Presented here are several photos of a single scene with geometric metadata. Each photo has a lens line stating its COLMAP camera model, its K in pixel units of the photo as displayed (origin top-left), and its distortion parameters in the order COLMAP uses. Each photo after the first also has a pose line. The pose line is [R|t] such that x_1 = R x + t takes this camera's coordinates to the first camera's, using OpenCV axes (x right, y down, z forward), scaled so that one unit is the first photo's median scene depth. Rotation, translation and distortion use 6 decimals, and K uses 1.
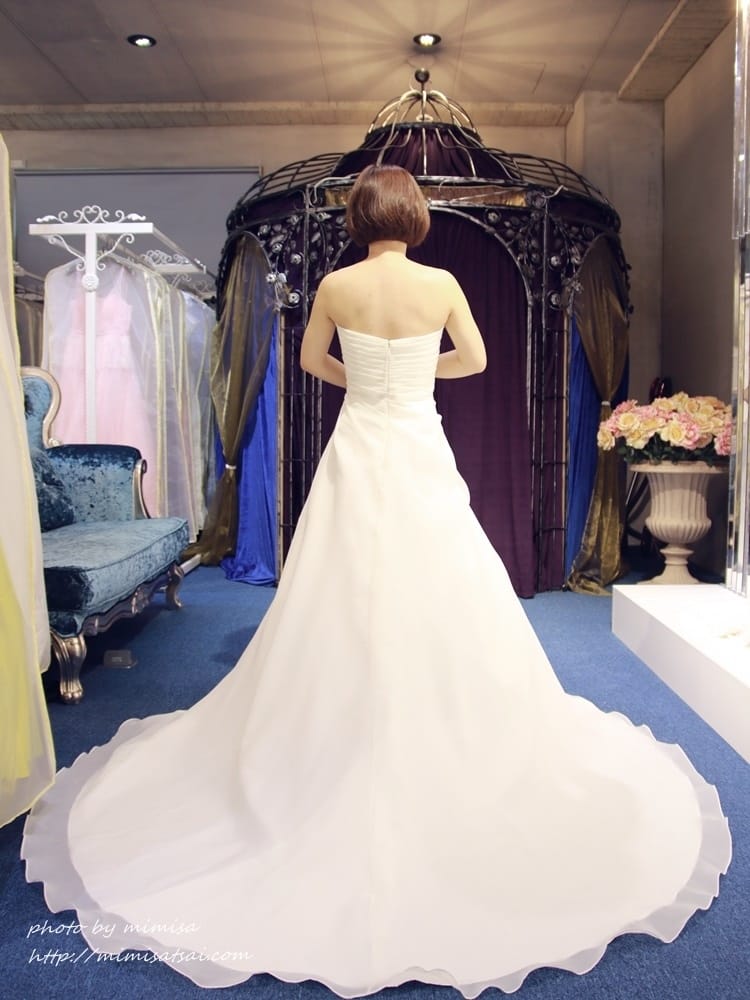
lens RADIAL K [[861.9, 0, 383.9], [0, 861.9, 473.0], [0, 0, 1]] dist [-0.137627, 0.120089]
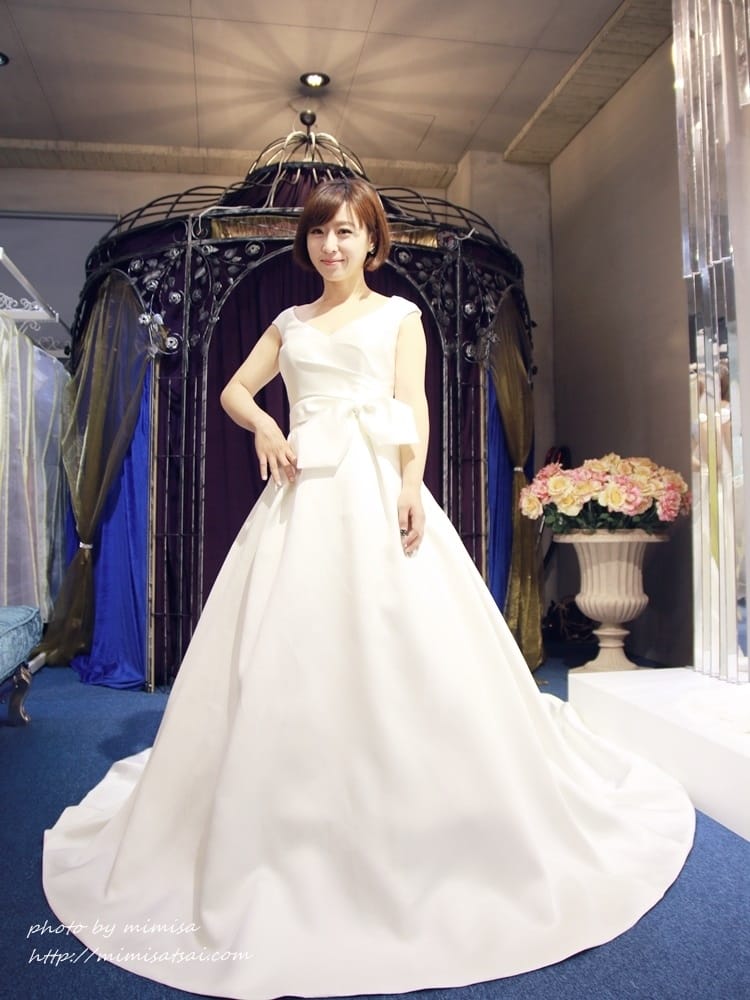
lens RADIAL K [[866.9, 0, 371.2], [0, 866.9, 451.6], [0, 0, 1]] dist [-0.136403, 0.118247]
pose [[0.984260, 0.005729, 0.176635, -0.060231], [0.016957, 0.991801, -0.126659, 0.013777], [-0.175912, 0.127660, 0.976093, 0.146789]]
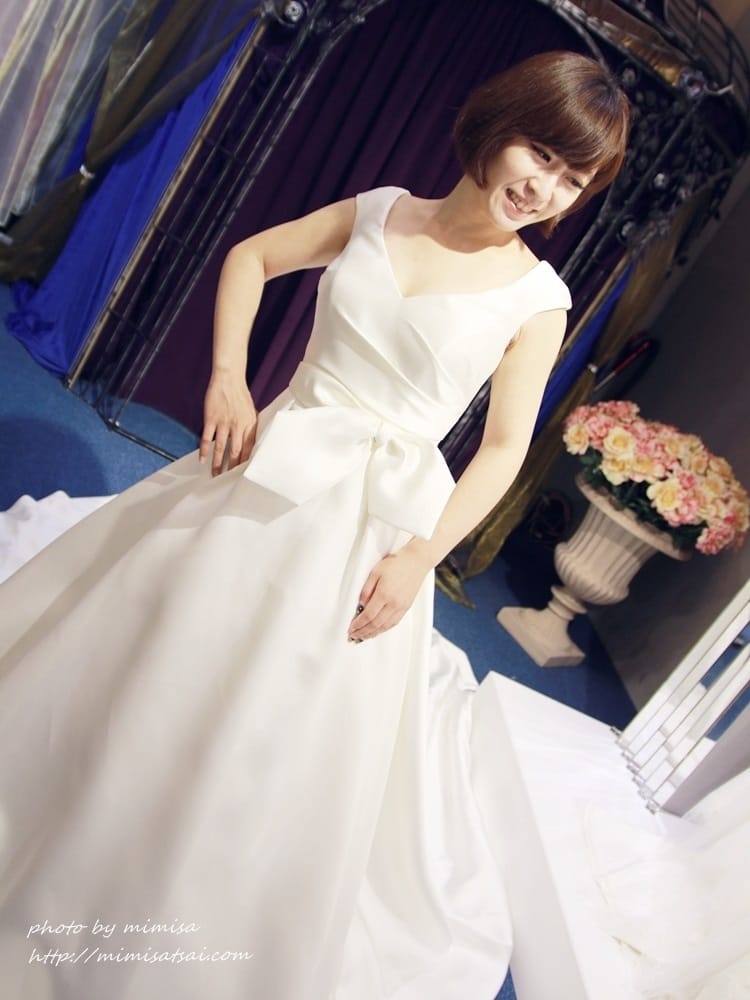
lens RADIAL K [[899.6, 0, 381.4], [0, 899.6, 418.8], [0, 0, 1]] dist [-0.136977, 0.111013]
pose [[0.852956, 0.462362, 0.242254, -0.068330], [-0.510640, 0.835338, 0.203609, -0.119363], [-0.108224, -0.297374, 0.948608, 0.302753]]
